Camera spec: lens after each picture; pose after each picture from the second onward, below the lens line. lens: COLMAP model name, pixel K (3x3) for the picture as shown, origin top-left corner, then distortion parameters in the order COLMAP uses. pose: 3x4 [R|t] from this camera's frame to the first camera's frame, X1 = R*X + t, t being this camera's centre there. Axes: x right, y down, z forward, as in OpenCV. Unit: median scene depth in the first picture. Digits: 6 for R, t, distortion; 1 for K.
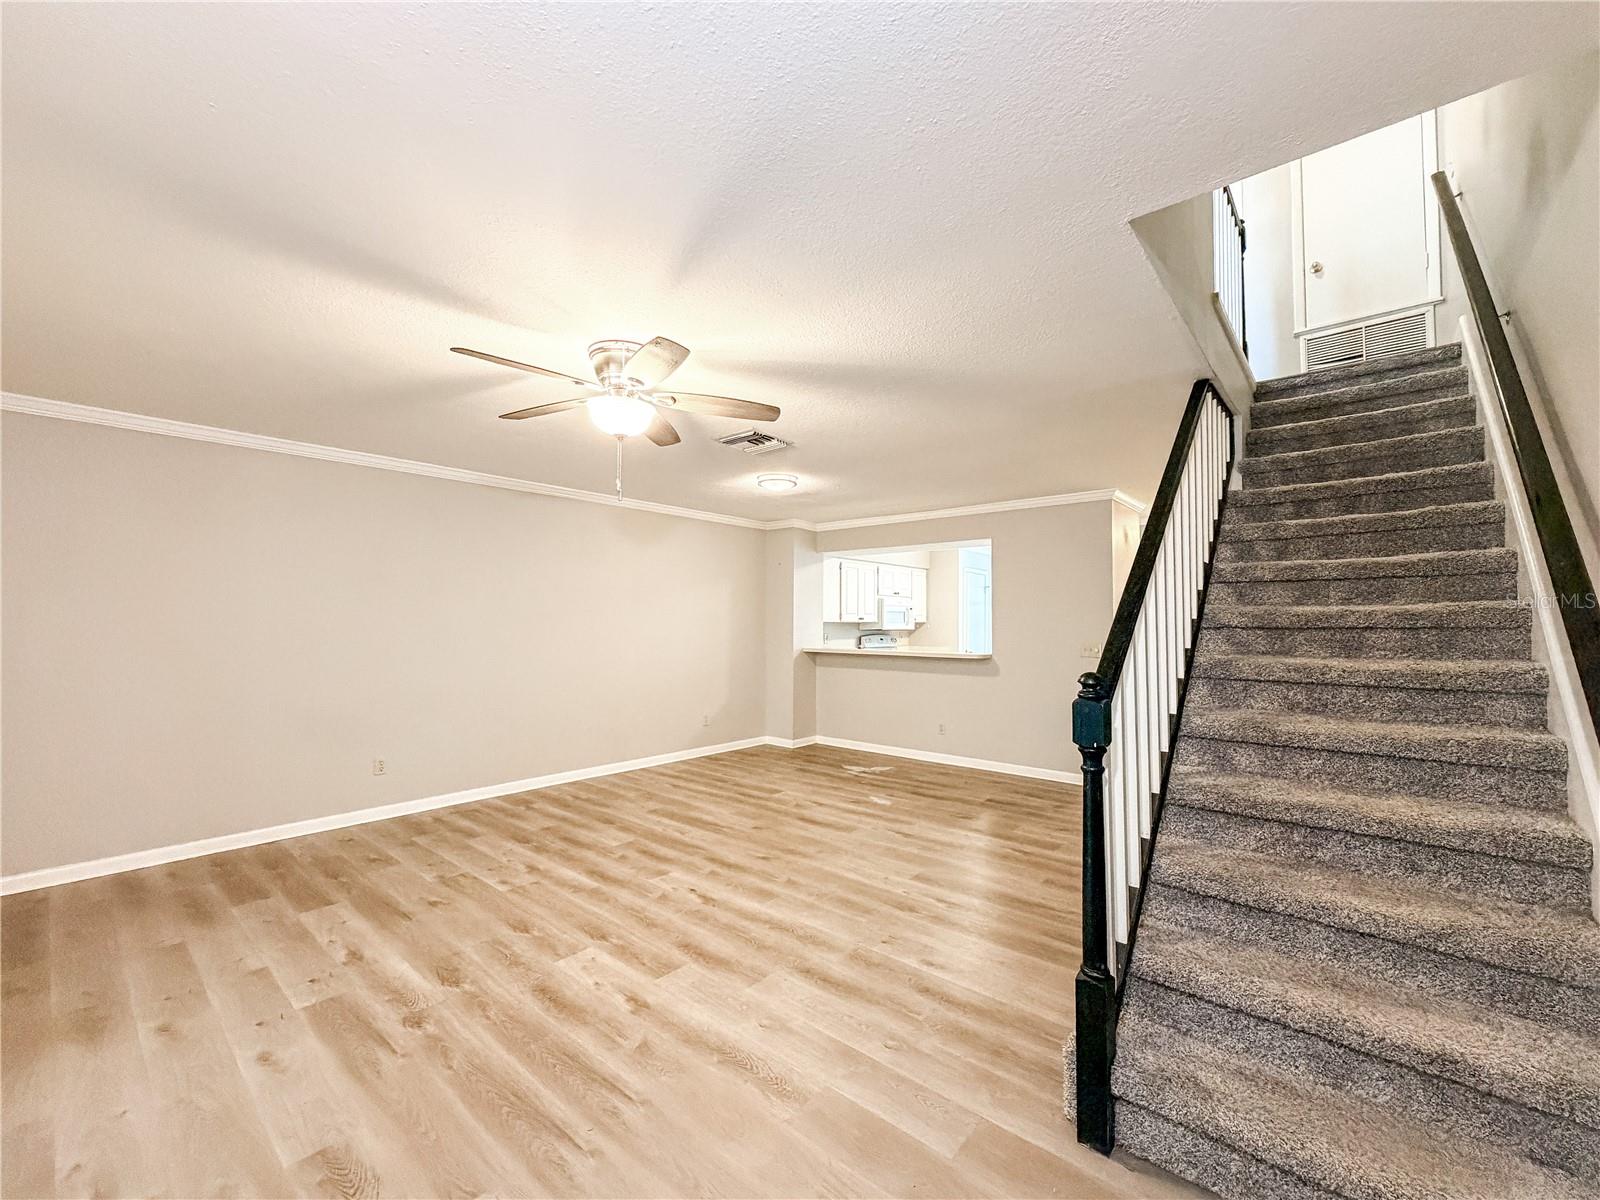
lens RADIAL K [[650.2, 0, 810.5], [0, 650.2, 602.3], [0, 0, 1]] dist [-0.000926, -0.000291]
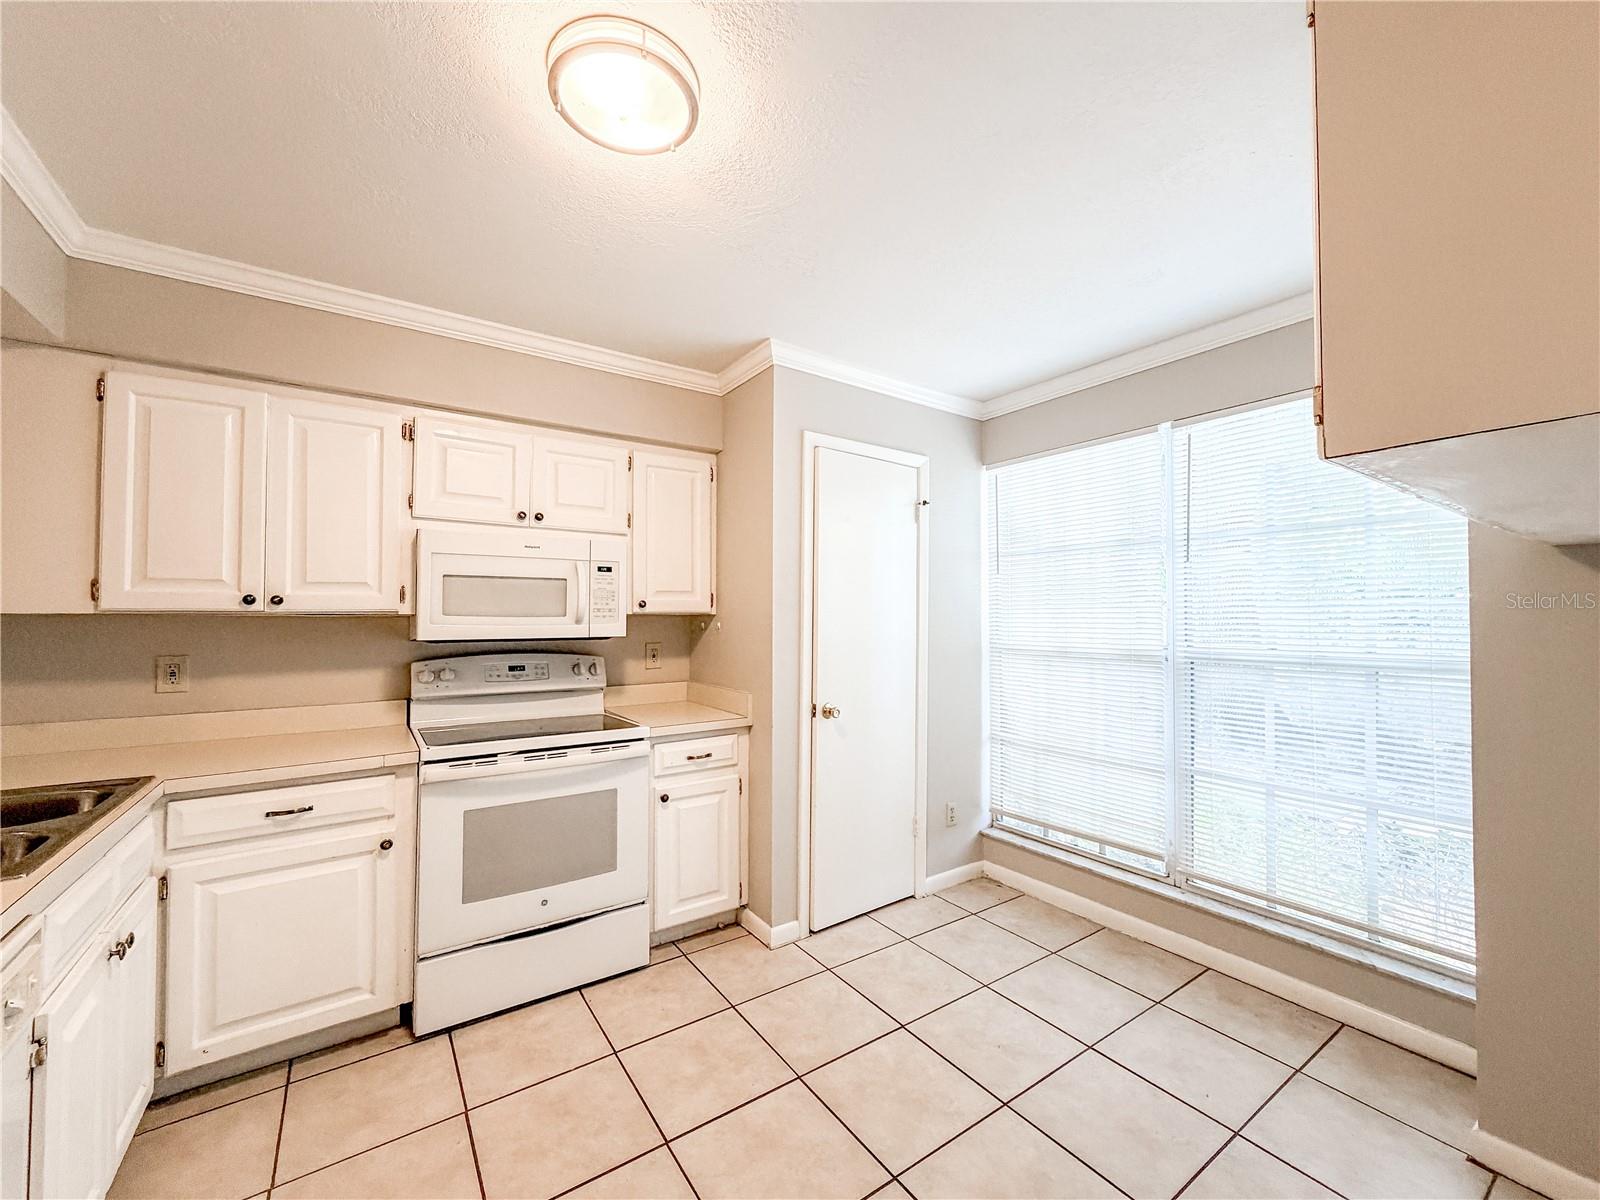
lens RADIAL K [[650.2, 0, 810.5], [0, 650.2, 602.3], [0, 0, 1]] dist [-0.000926, -0.000291]
pose [[0.964101, -0.006492, -0.265456, 0.335875], [0.009992, 0.999880, 0.011836, 0.023481], [0.265348, -0.014064, 0.964050, 0.746441]]
